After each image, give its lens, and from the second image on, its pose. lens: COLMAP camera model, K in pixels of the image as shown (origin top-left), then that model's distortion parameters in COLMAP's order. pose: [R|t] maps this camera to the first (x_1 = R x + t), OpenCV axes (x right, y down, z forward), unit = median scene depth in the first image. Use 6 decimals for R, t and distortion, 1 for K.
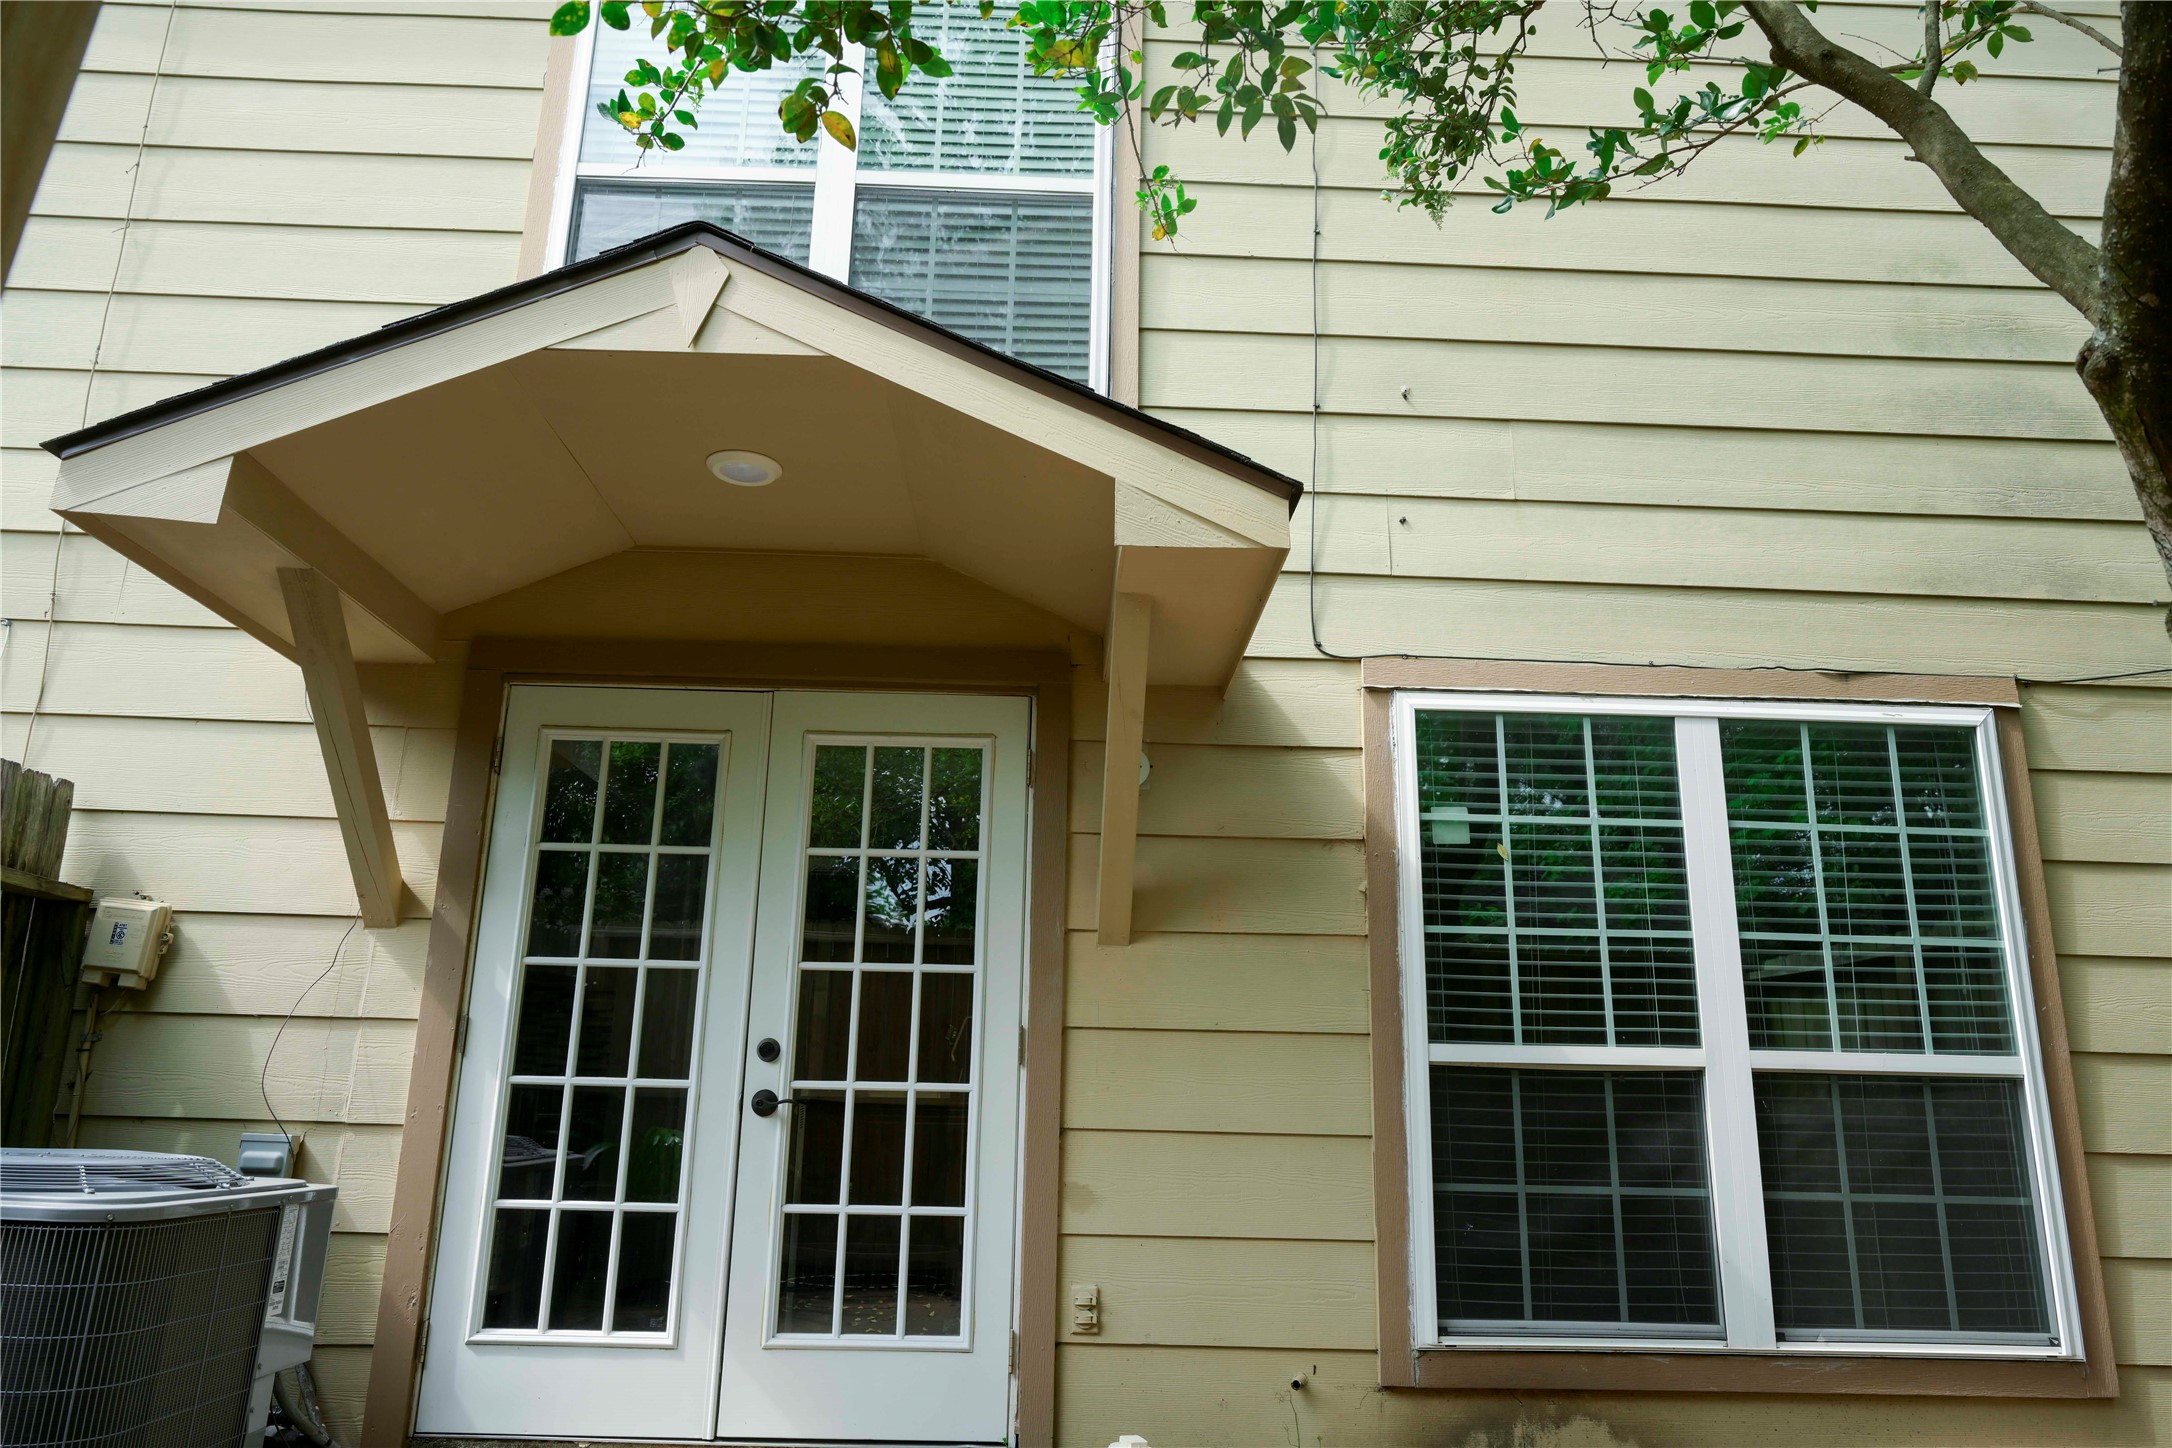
lens RADIAL K [[1459.8, 0, 1098.7], [0, 1459.8, 719.9], [0, 0, 1]] dist [0.006647, -0.011248]
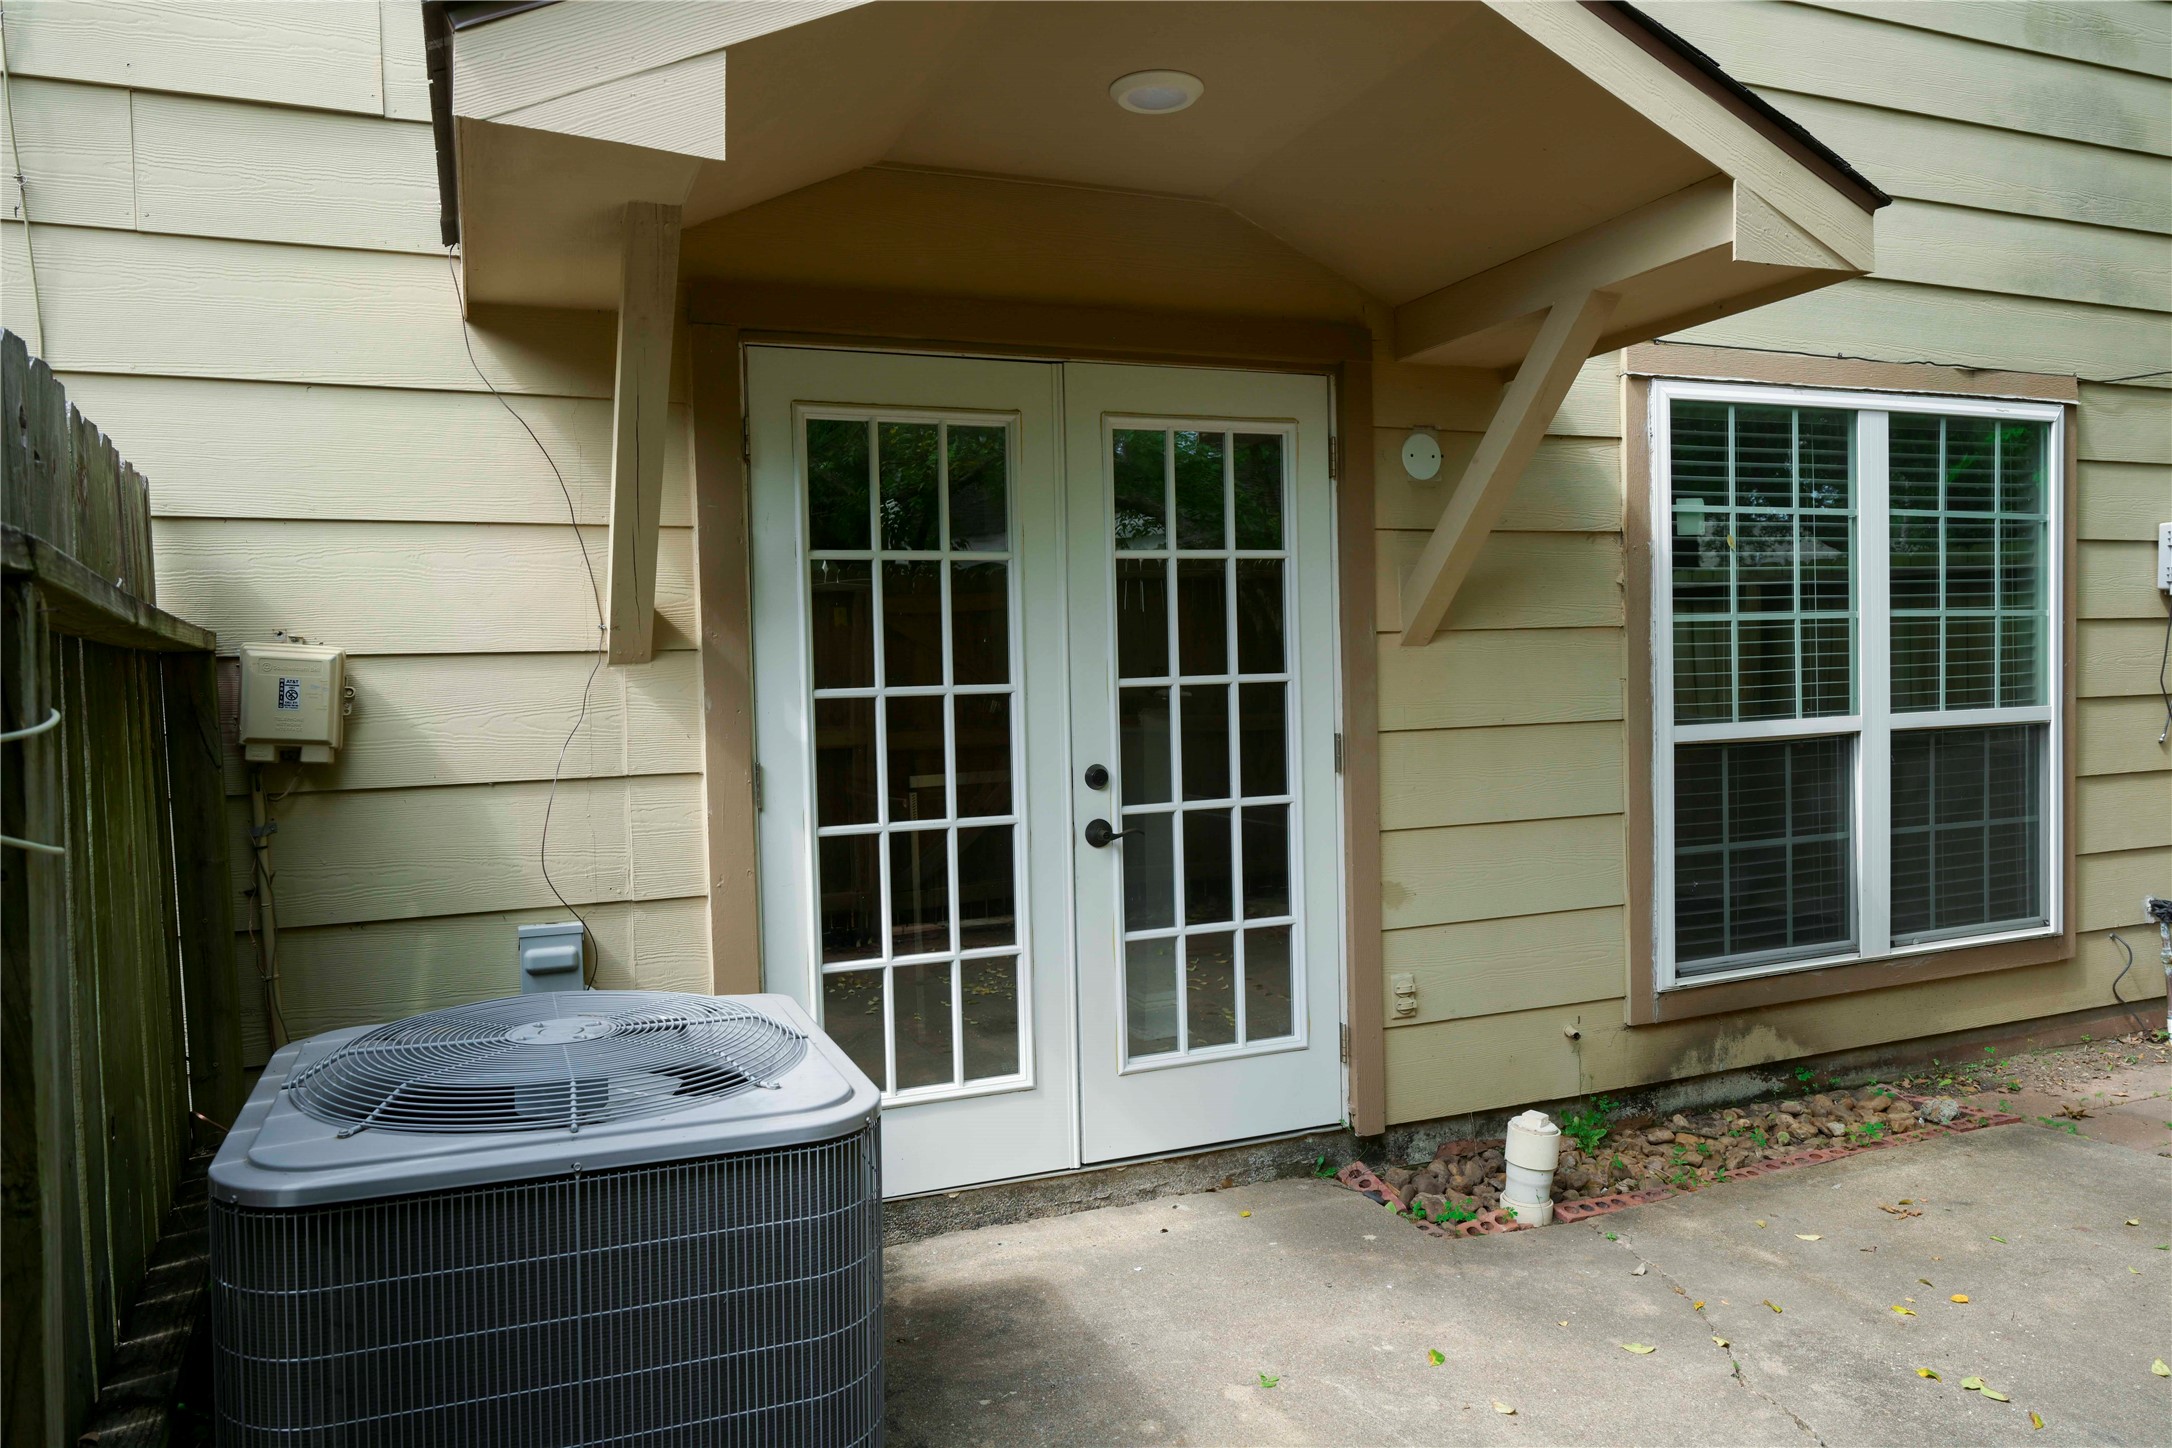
lens RADIAL K [[1459.8, 0, 1094.5], [0, 1459.8, 716.8], [0, 0, 1]] dist [0.006647, -0.011248]
pose [[0.934579, -0.058214, 0.350959, -0.539440], [-0.047103, 0.957587, 0.284267, -0.067360], [-0.352623, -0.282201, 0.892199, 0.198477]]
